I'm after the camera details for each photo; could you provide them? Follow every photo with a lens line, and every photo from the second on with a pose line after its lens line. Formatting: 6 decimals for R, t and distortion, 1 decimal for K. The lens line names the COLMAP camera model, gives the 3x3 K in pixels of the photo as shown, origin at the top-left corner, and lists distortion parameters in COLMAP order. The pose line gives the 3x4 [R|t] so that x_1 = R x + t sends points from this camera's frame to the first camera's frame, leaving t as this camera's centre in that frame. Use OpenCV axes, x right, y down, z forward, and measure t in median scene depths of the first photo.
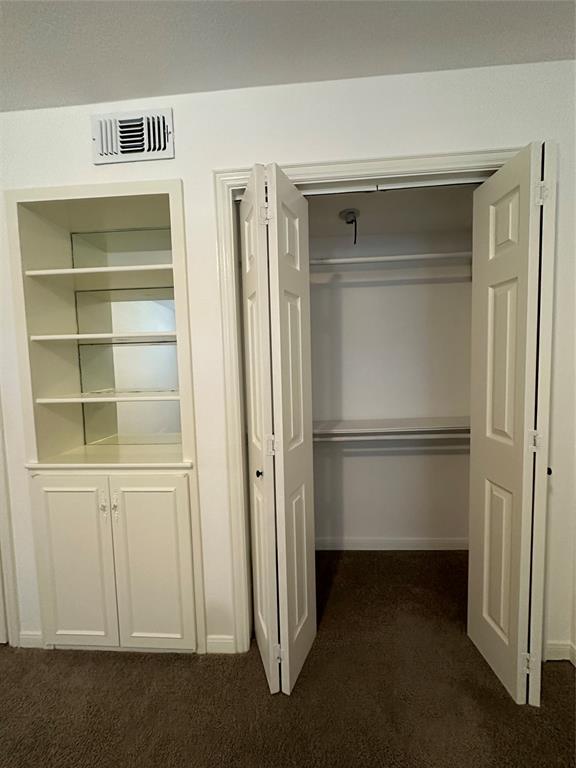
lens RADIAL K [[306.9, 0, 289.2], [0, 306.9, 386.0], [0, 0, 1]] dist [-0.006415, 0.001617]
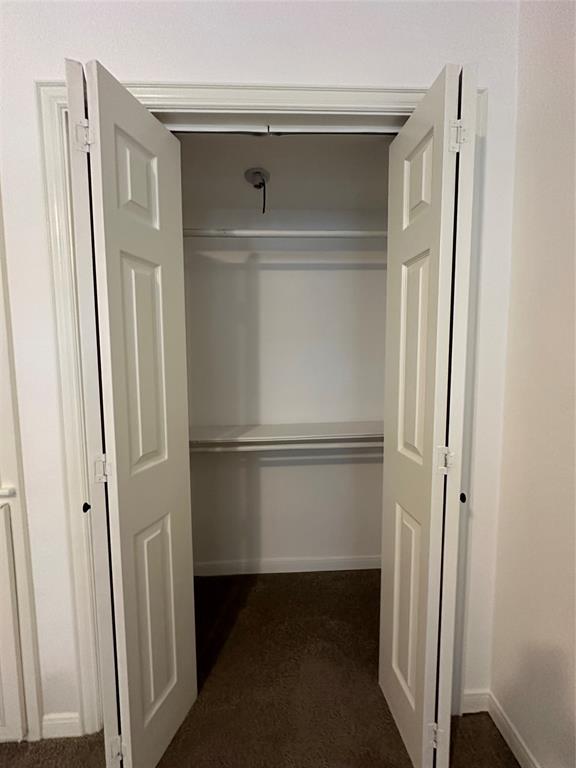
lens RADIAL K [[306.9, 0, 288.7], [0, 306.9, 386.7], [0, 0, 1]] dist [-0.006415, 0.001617]
pose [[0.994658, 0.012113, 0.102510, 0.268342], [-0.013360, 0.999845, 0.011490, -0.009683], [-0.102355, -0.012798, 0.994666, 0.222294]]
